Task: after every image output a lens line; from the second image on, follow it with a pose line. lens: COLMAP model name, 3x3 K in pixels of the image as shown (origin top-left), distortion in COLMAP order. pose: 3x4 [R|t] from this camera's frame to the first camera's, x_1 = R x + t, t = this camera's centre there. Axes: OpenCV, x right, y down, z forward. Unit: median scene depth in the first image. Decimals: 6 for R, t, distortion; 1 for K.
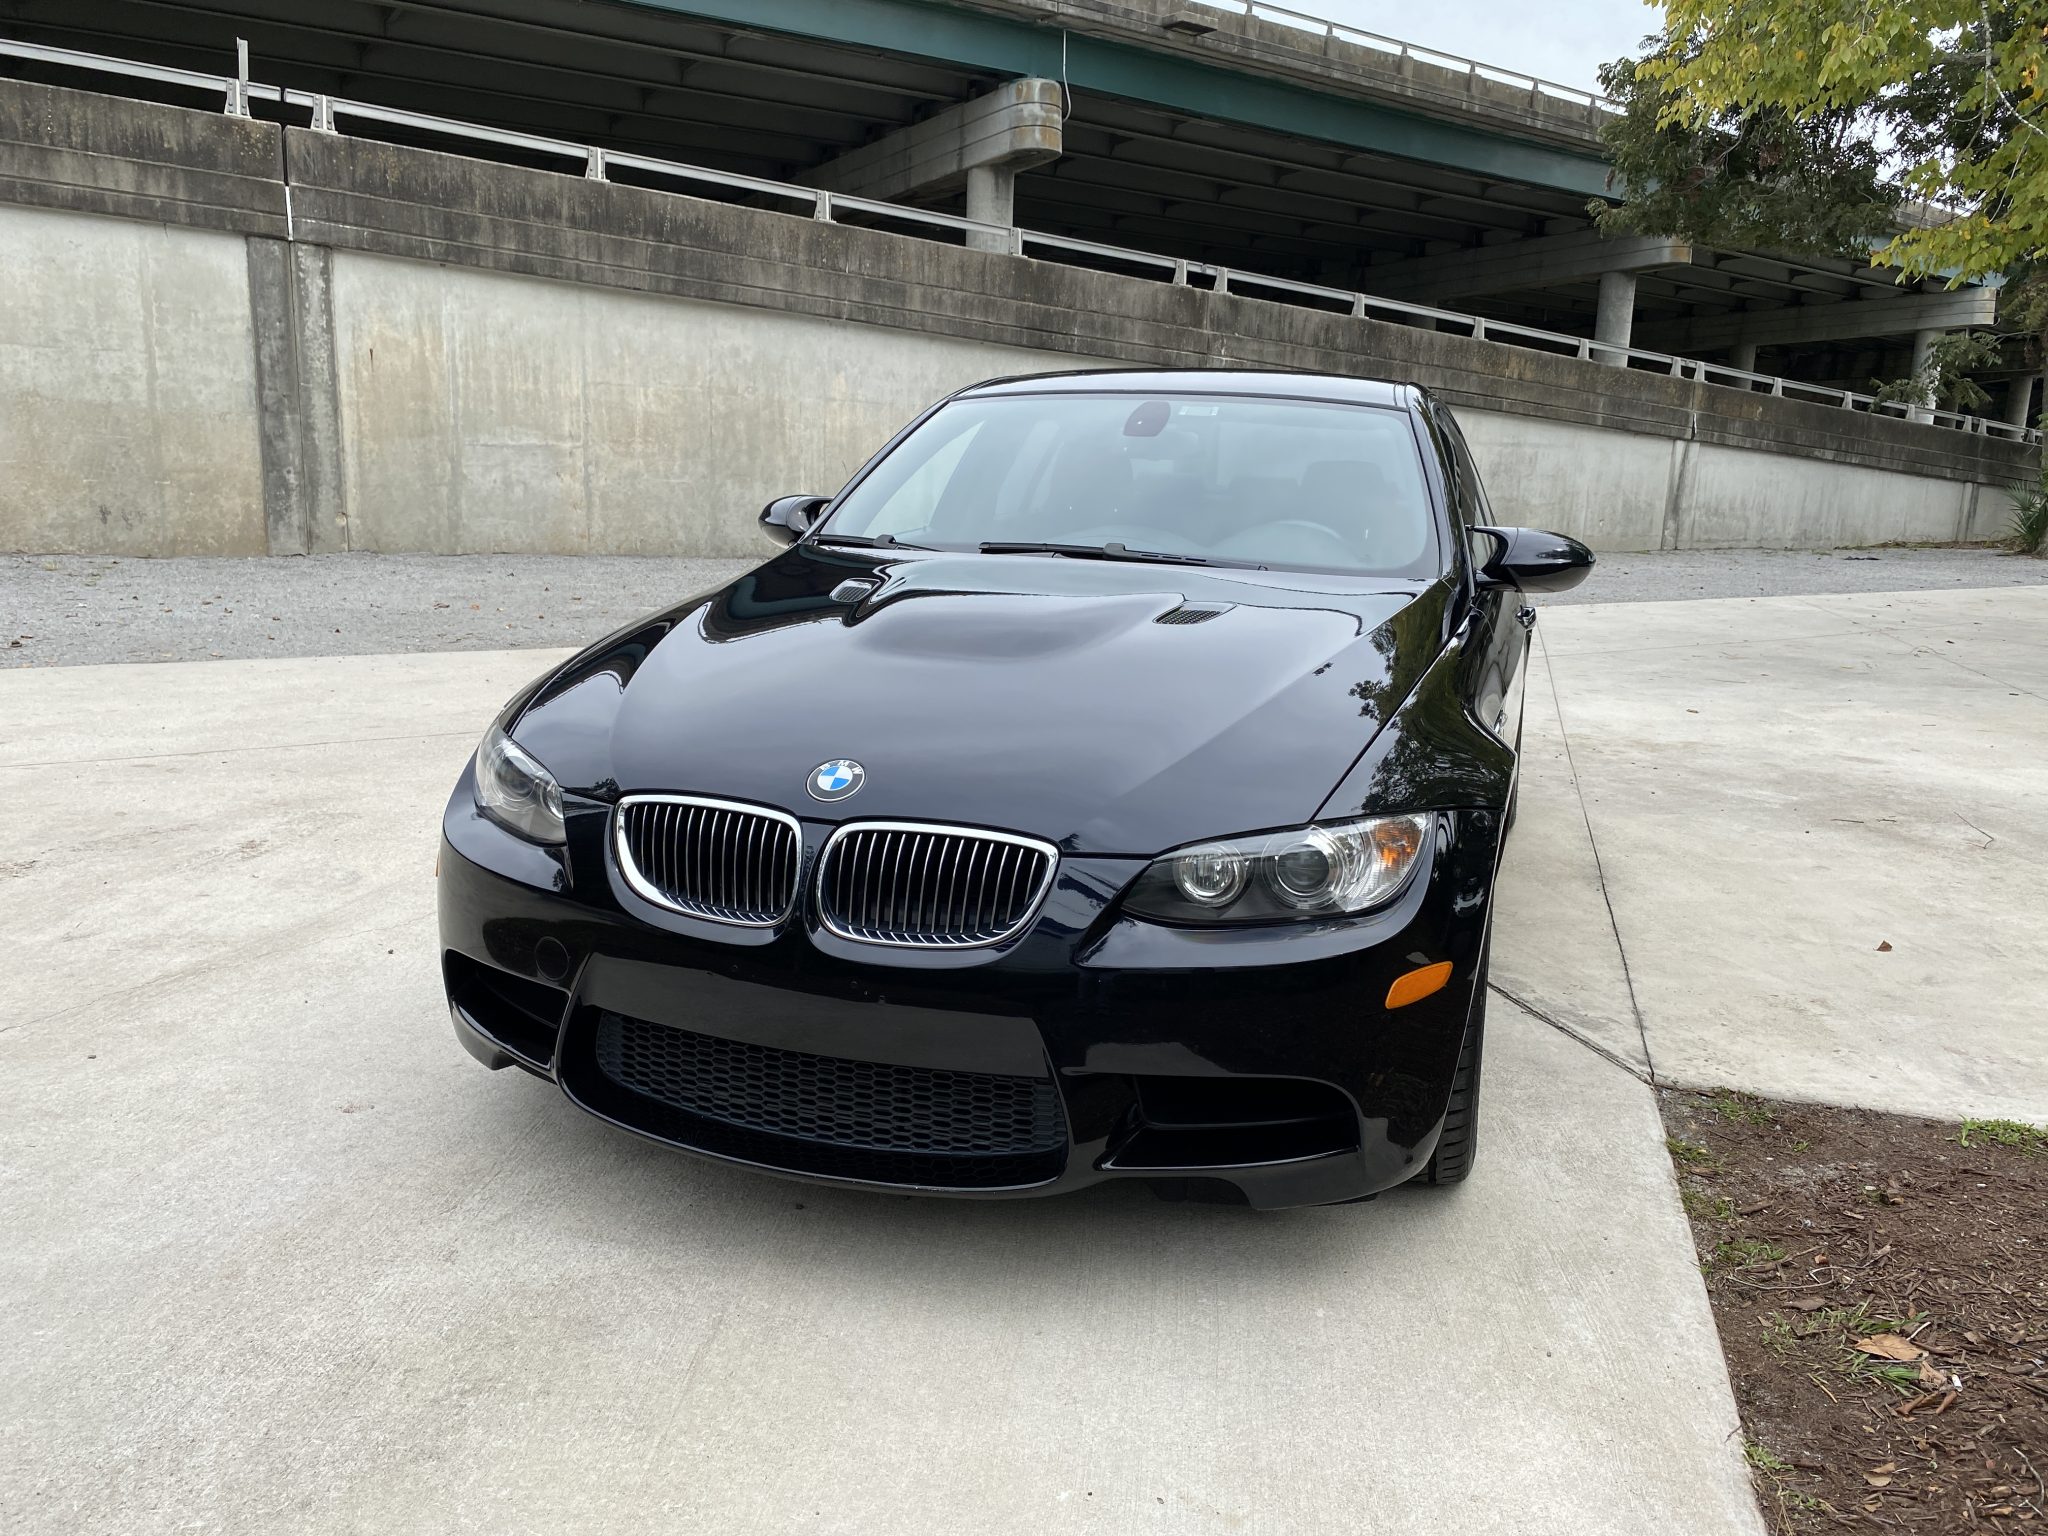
lens RADIAL K [[1552.6, 0, 1026.1], [0, 1552.6, 768.7], [0, 0, 1]] dist [0.013472, -0.007227]
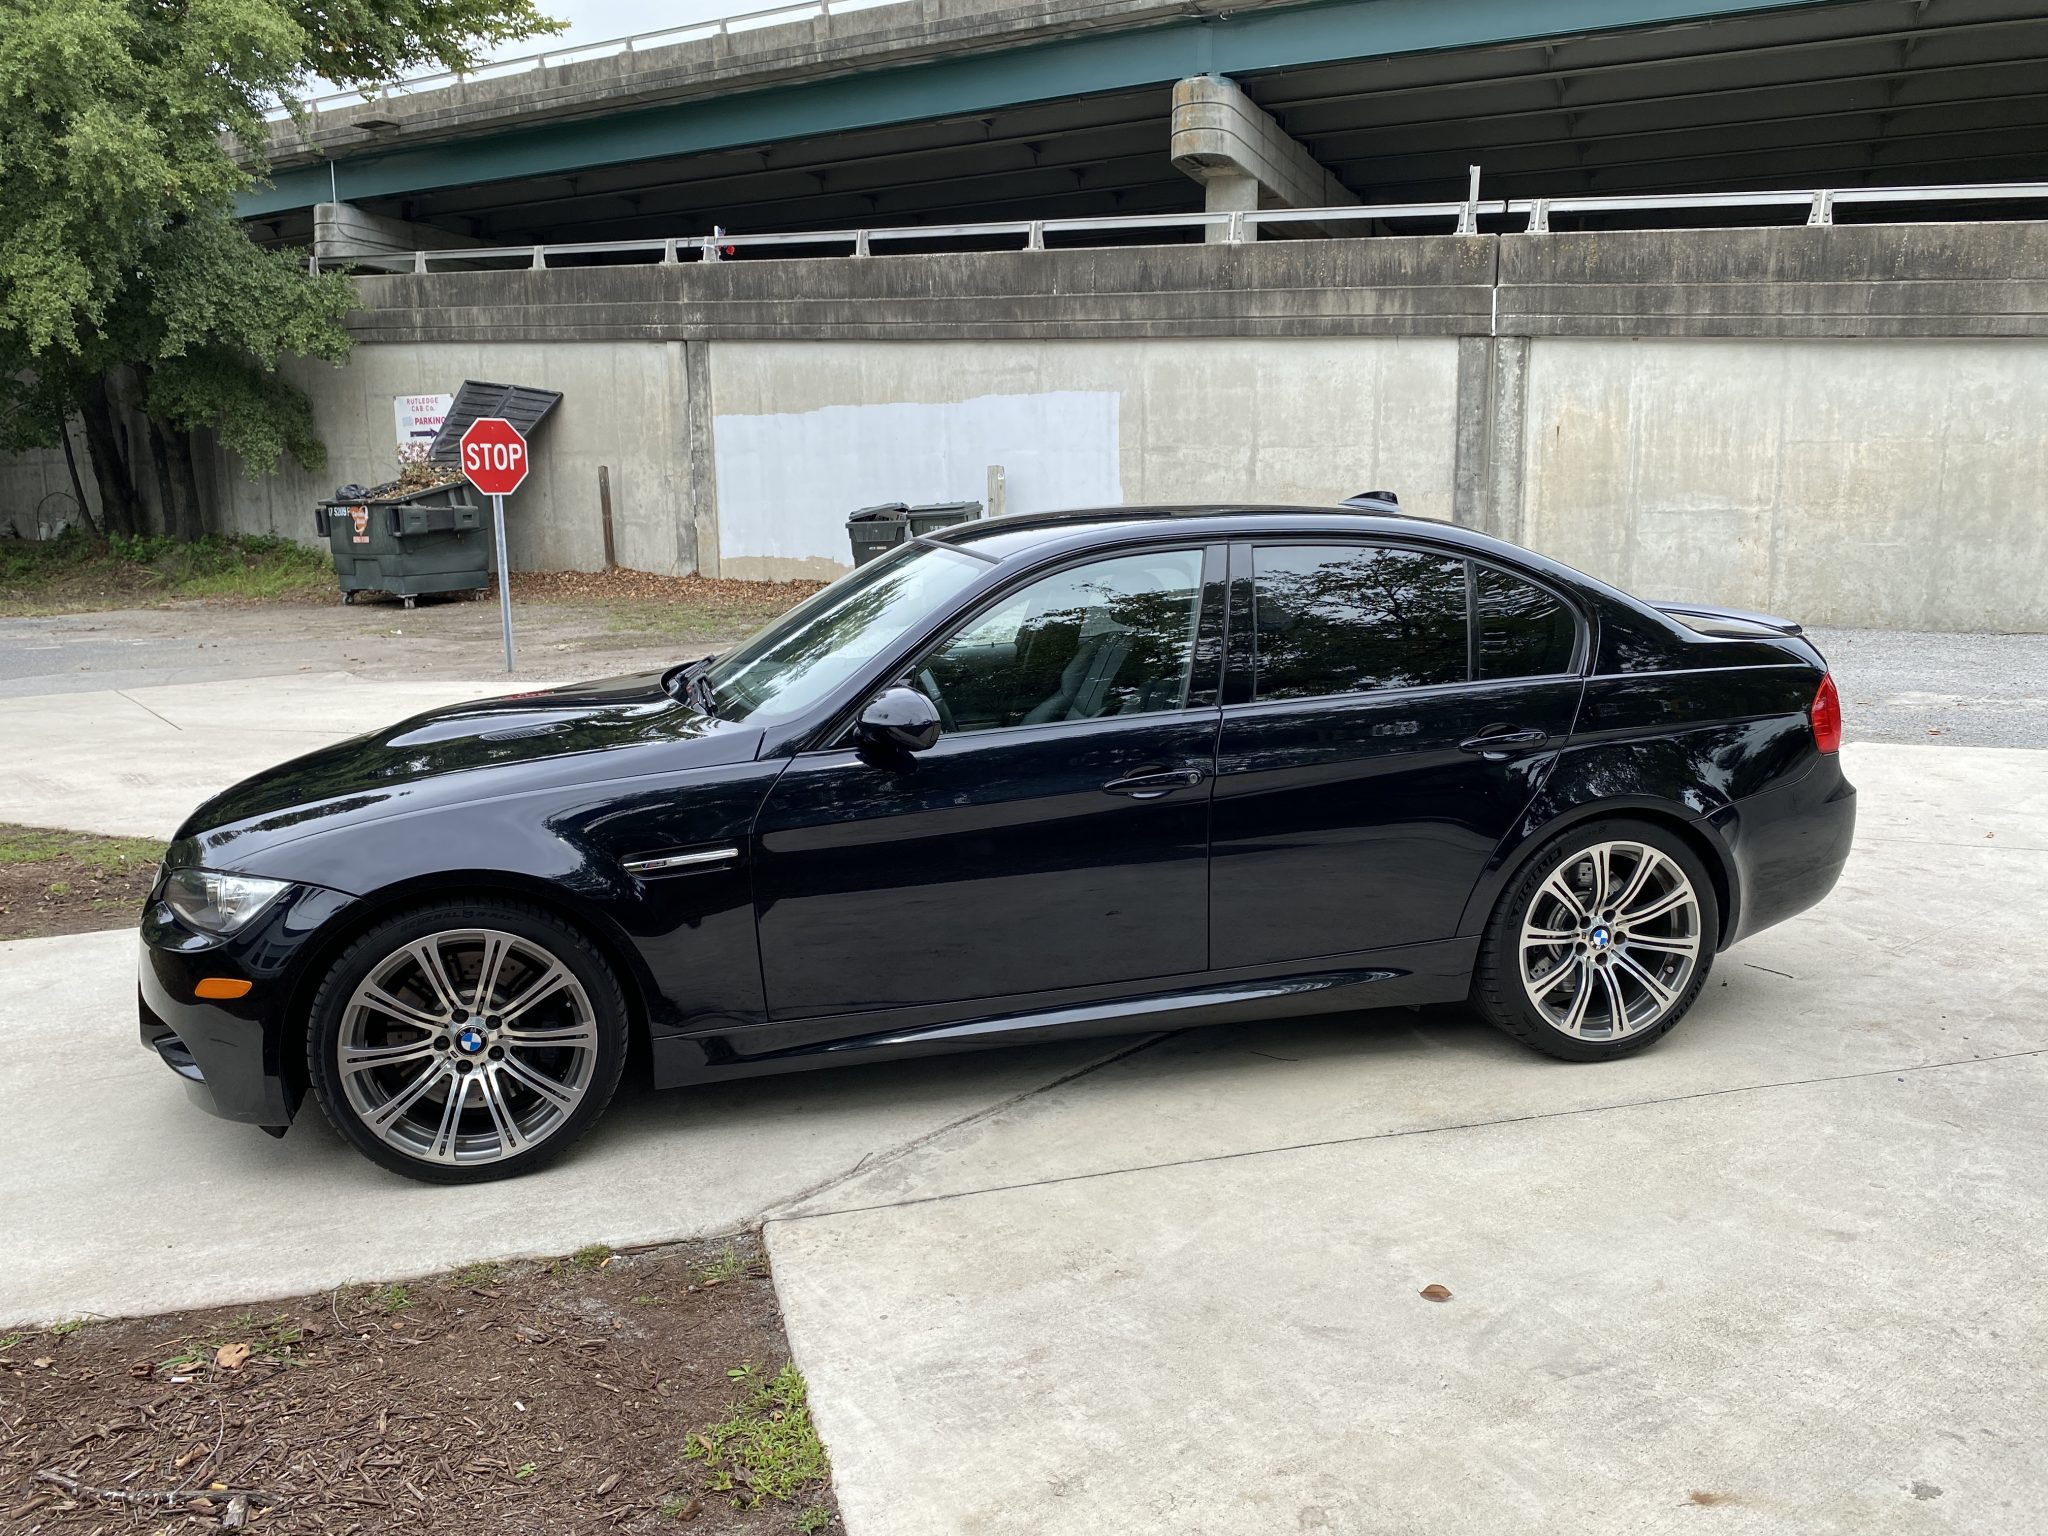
lens RADIAL K [[1557.2, 0, 1022.5], [0, 1557.2, 775.1], [0, 0, 1]] dist [0.016219, -0.012197]
pose [[0.543428, 0.119841, -0.830857, 0.274121], [-0.136742, 0.989175, 0.053239, -0.036377], [0.828244, 0.084681, 0.553933, 0.112609]]
